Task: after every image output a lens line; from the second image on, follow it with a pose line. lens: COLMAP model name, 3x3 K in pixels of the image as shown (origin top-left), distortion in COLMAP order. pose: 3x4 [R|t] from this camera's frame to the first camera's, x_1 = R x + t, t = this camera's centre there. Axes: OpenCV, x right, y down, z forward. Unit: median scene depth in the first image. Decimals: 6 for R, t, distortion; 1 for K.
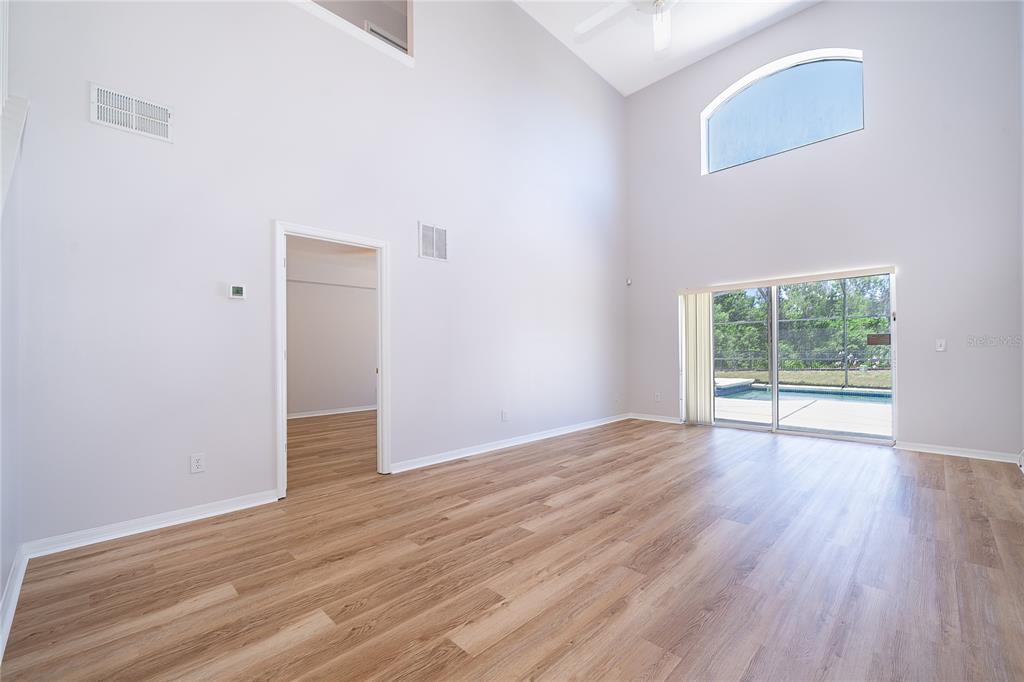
lens RADIAL K [[425.7, 0, 506.5], [0, 425.7, 349.7], [0, 0, 1]] dist [-0.001449, -0.000591]
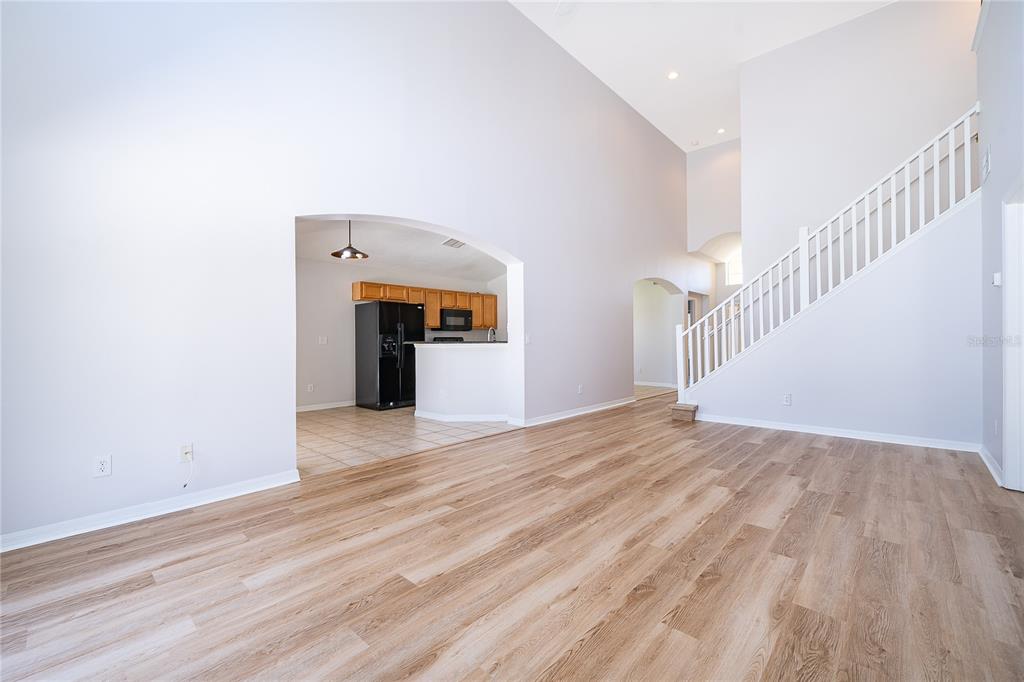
lens RADIAL K [[425.7, 0, 510.6], [0, 425.7, 337.2], [0, 0, 1]] dist [-0.001449, -0.000591]
pose [[-0.998786, 0.013579, -0.047356, 0.582510], [0.013997, 0.999866, -0.008502, 0.002325], [0.047234, -0.009155, -0.998842, 1.784445]]
